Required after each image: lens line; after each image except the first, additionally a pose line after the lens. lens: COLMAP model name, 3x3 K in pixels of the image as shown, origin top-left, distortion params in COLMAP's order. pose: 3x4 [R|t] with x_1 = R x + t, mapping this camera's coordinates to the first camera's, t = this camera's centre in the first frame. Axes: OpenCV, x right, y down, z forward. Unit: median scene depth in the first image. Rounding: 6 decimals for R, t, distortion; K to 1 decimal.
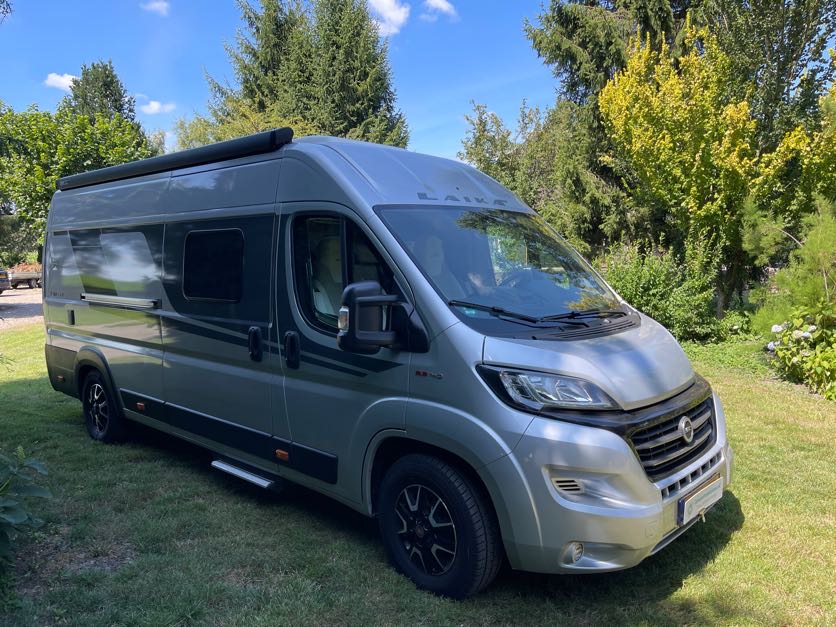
lens RADIAL K [[622.7, 0, 418.0], [0, 622.7, 313.5], [0, 0, 1]] dist [0.049553, -0.102389]
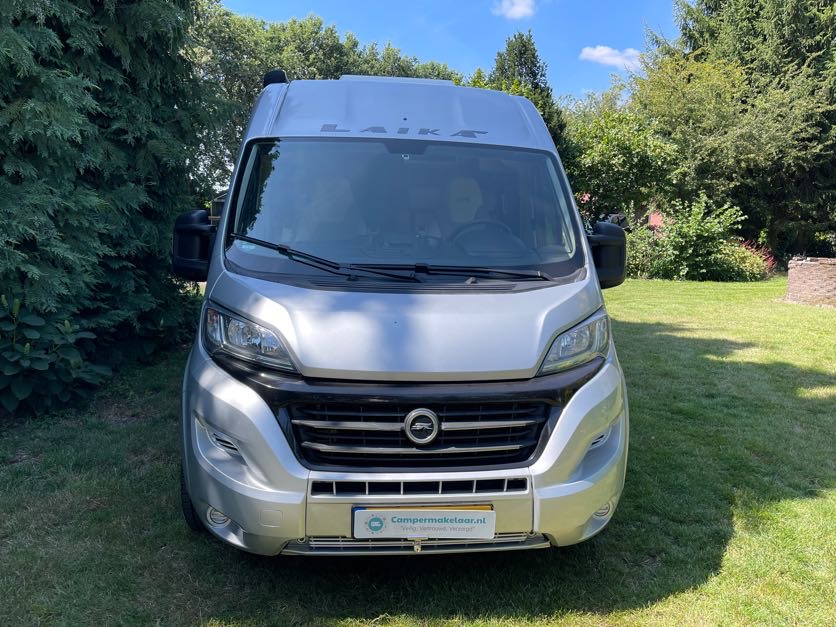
lens RADIAL K [[622.7, 0, 418.0], [0, 622.7, 313.5], [0, 0, 1]] dist [0.049553, -0.102389]
pose [[0.743794, 0.124832, -0.656649, 0.095069], [-0.087411, 0.992135, 0.089599, -0.001320], [0.662669, -0.009245, 0.748855, 0.047428]]
